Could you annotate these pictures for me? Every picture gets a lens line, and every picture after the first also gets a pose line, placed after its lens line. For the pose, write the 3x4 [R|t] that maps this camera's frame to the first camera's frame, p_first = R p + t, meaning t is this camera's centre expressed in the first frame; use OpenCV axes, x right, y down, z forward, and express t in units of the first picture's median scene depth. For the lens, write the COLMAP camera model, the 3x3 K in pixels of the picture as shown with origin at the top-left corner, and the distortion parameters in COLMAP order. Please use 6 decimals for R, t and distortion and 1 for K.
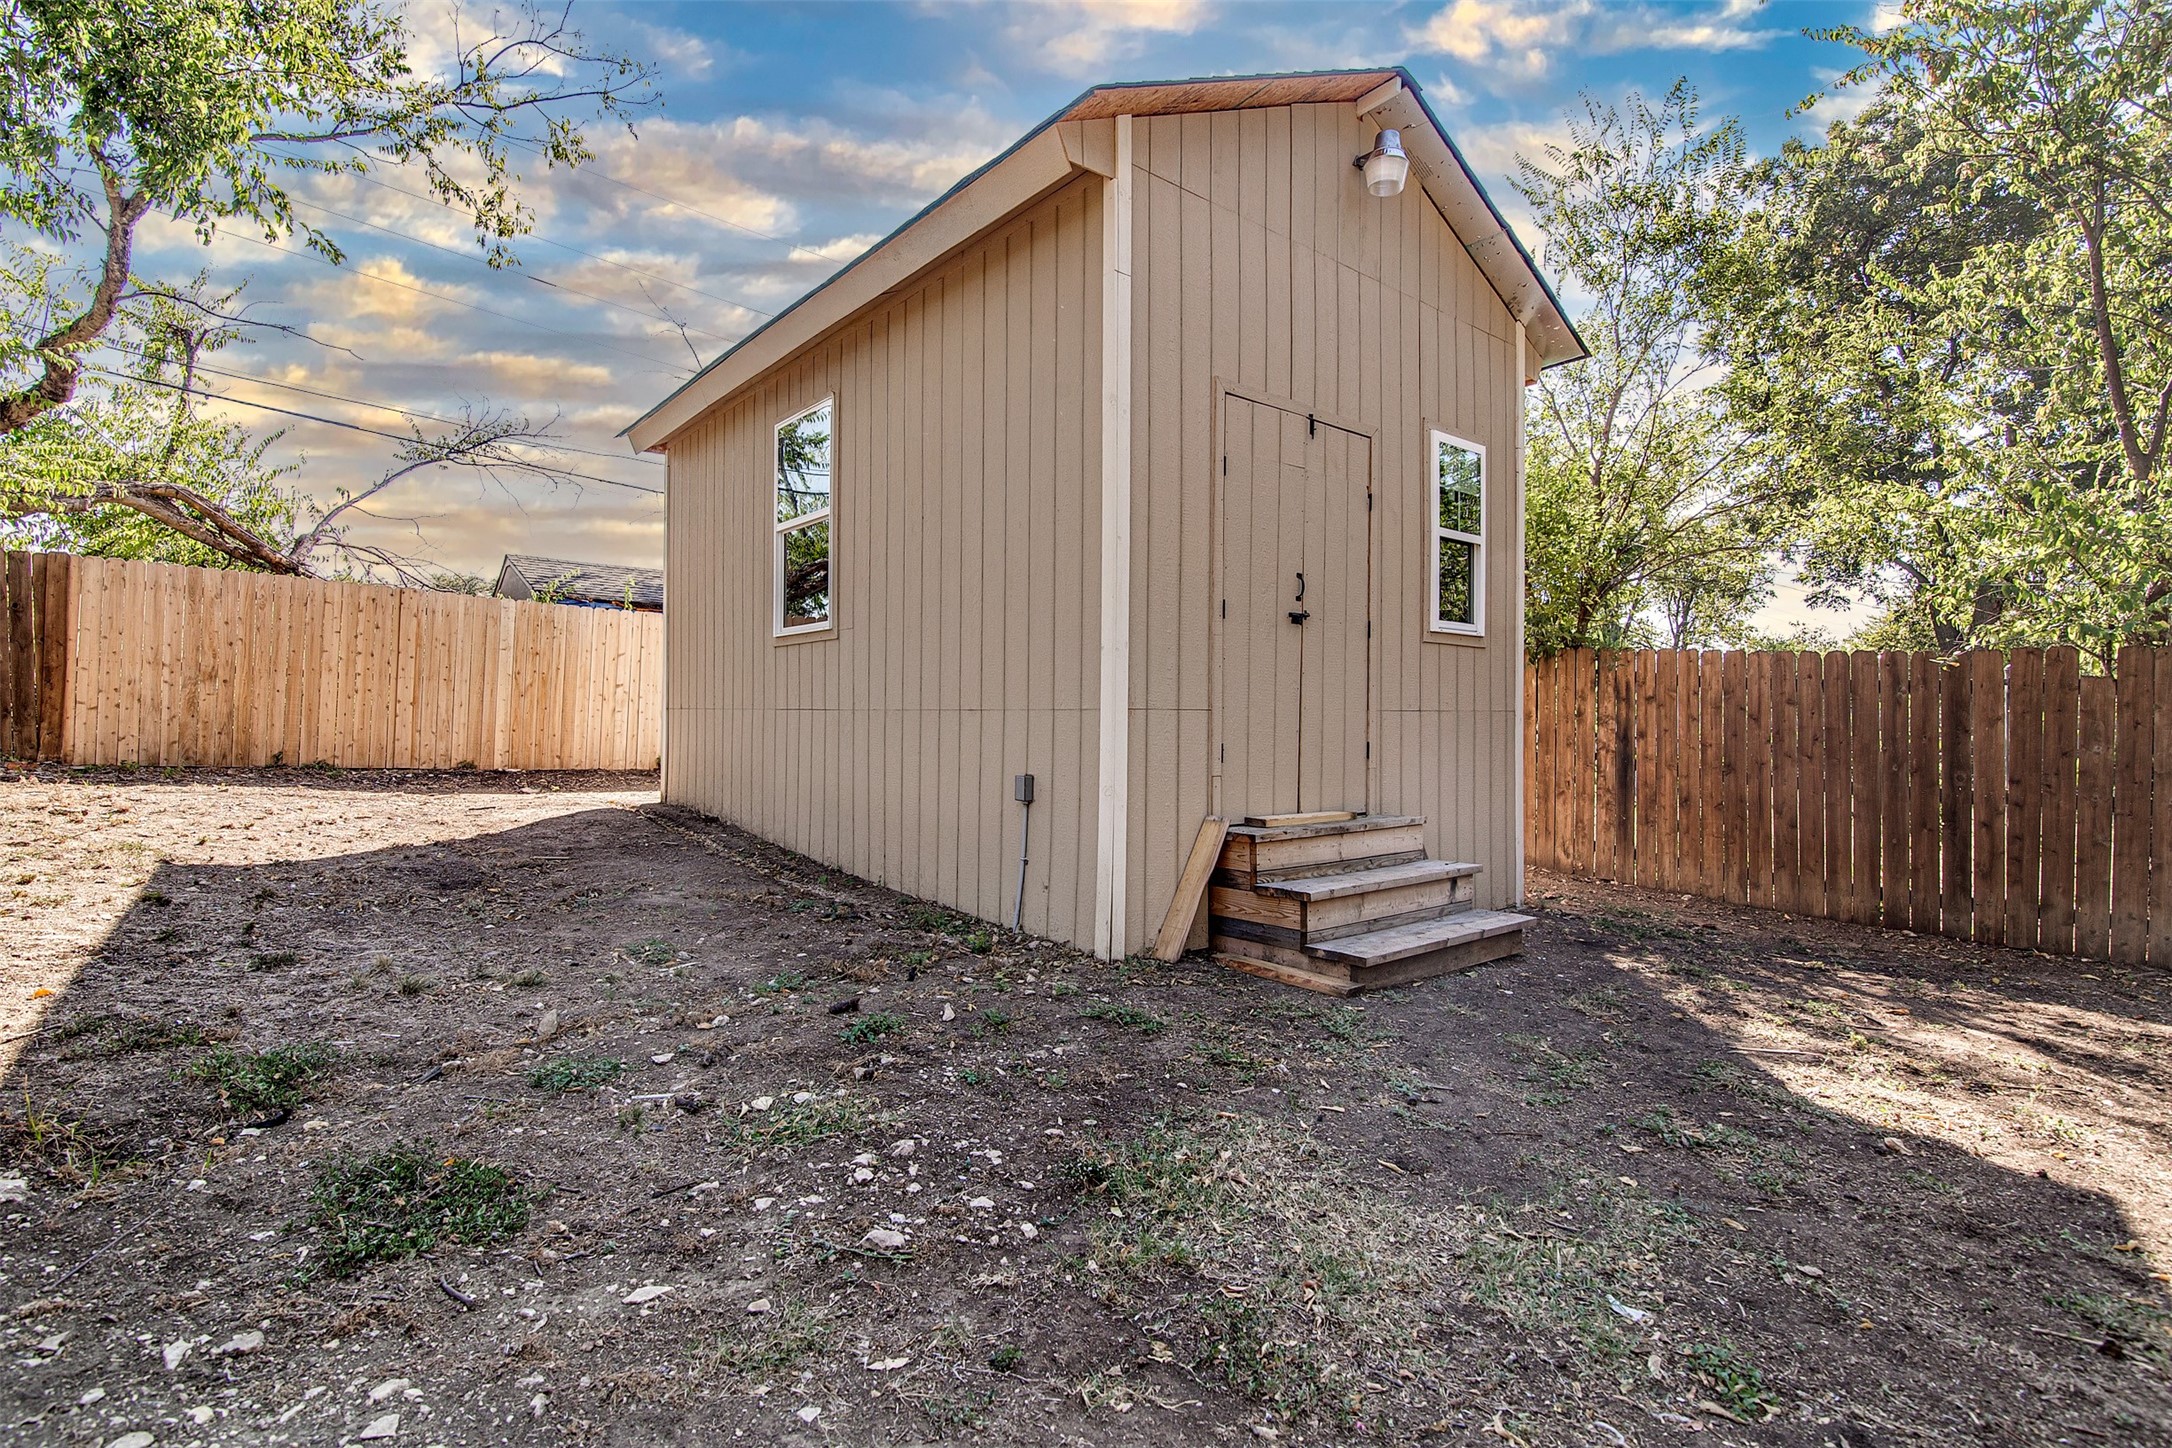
lens RADIAL K [[1027.3, 0, 1096.6], [0, 1027.3, 702.7], [0, 0, 1]] dist [-0.014769, 0.000376]
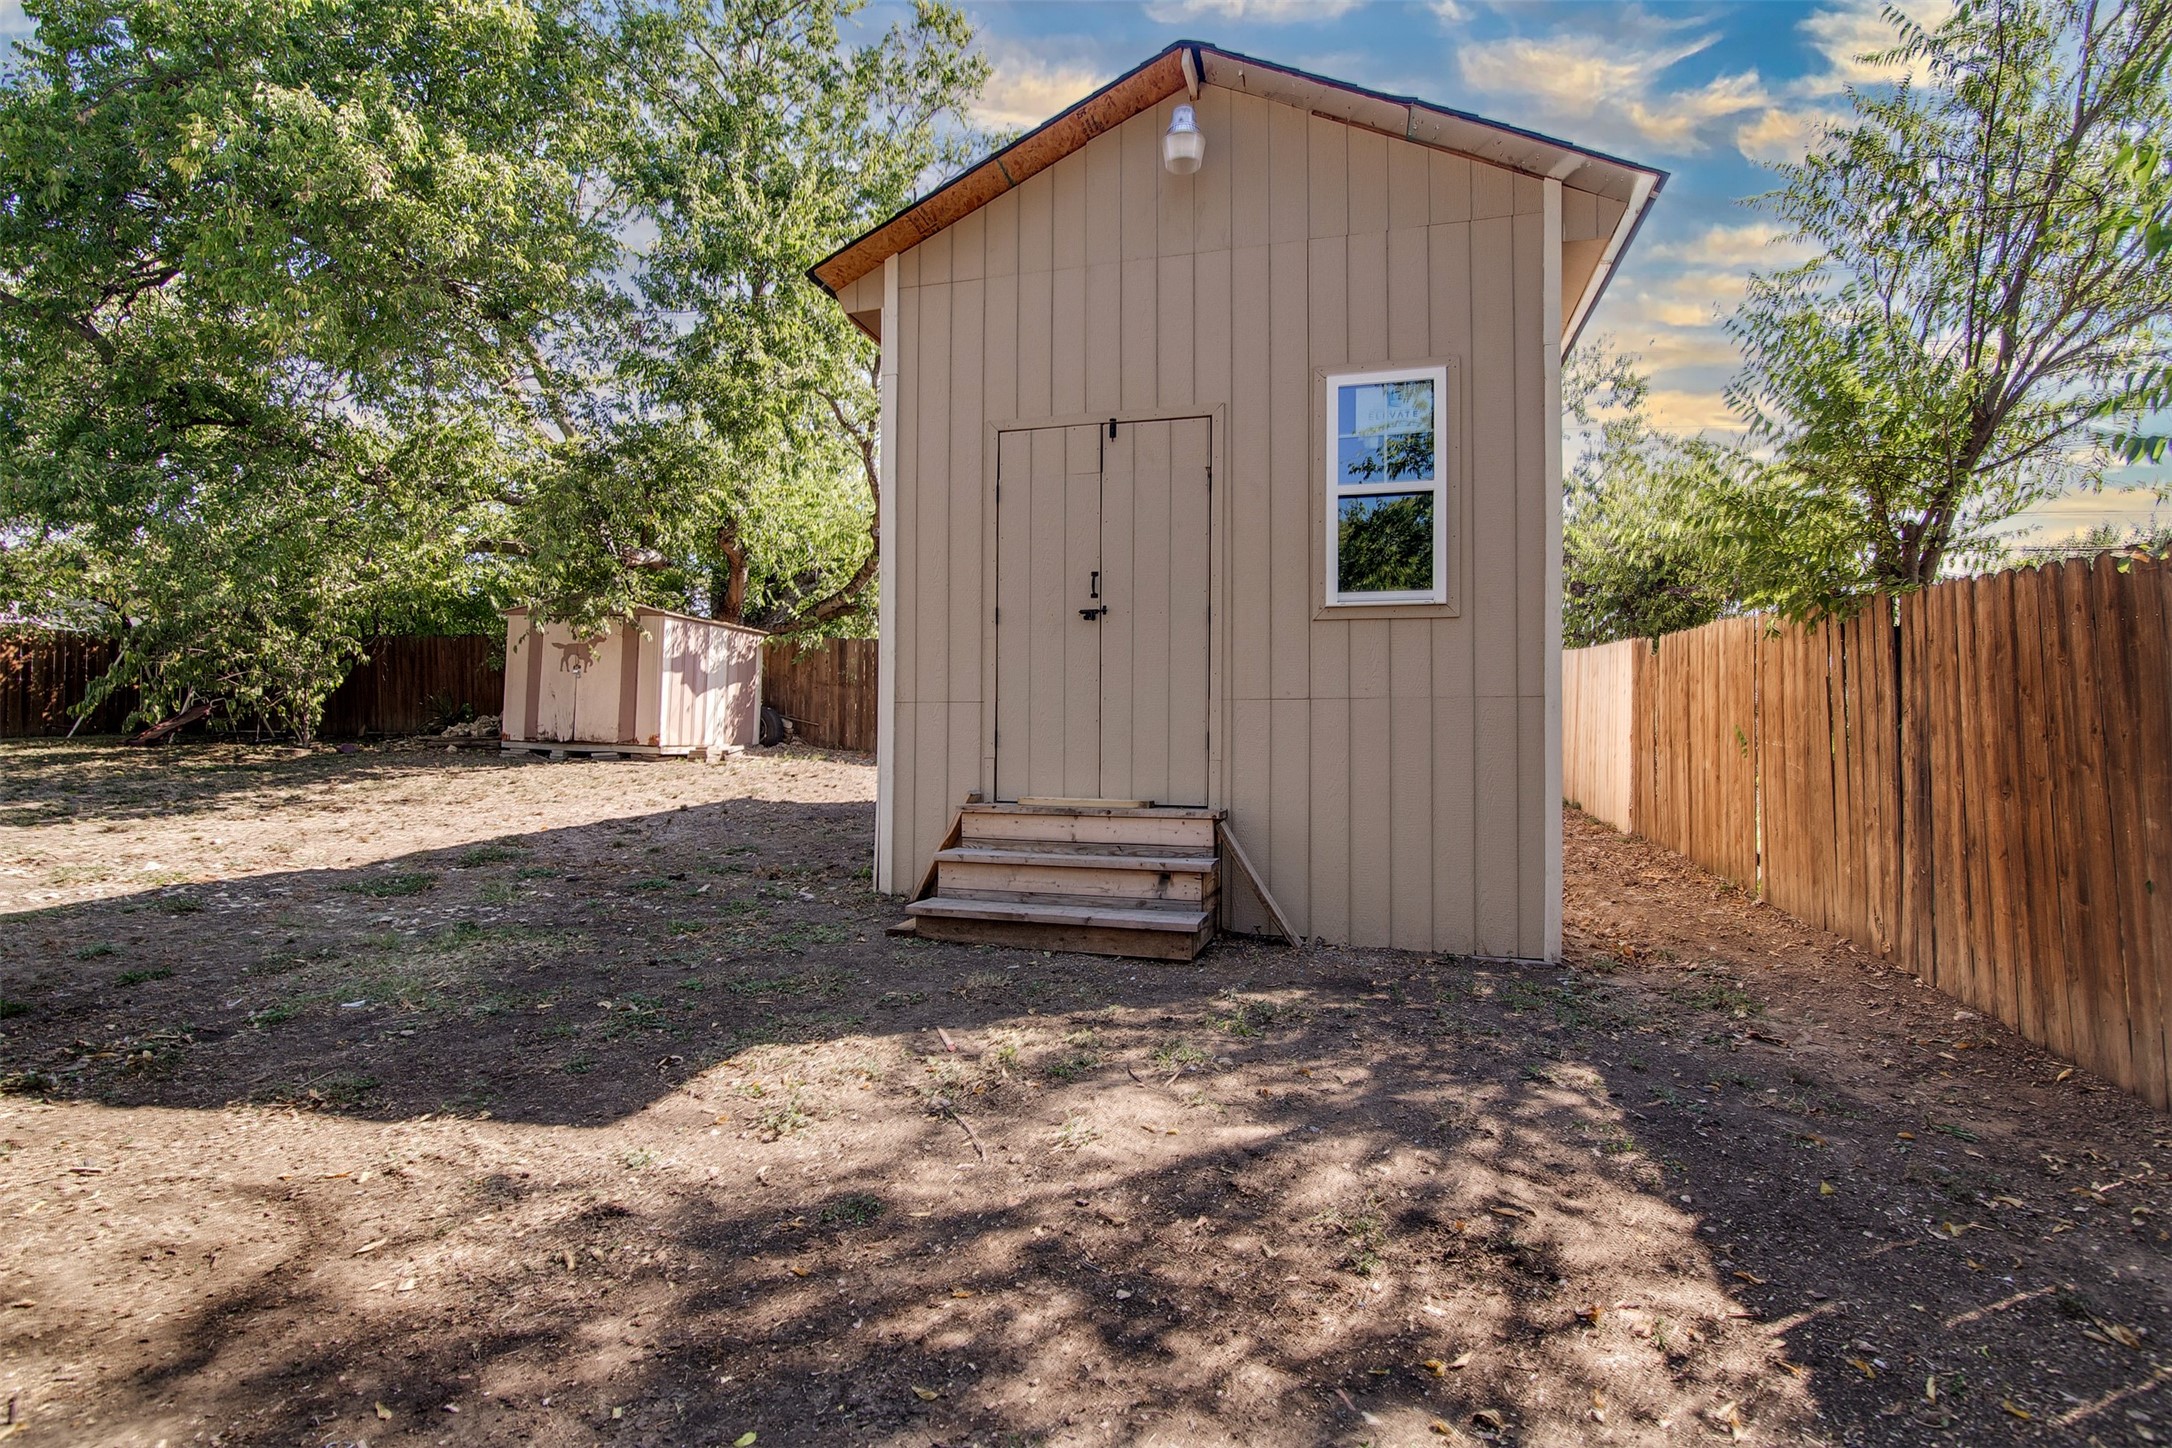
lens RADIAL K [[1027.3, 0, 1096.6], [0, 1027.3, 702.7], [0, 0, 1]] dist [-0.014769, 0.000376]
pose [[0.565300, -0.028920, -0.824378, 1.075209], [0.009210, 0.999544, -0.028749, 0.040361], [0.824834, 0.008660, 0.565308, 0.402354]]
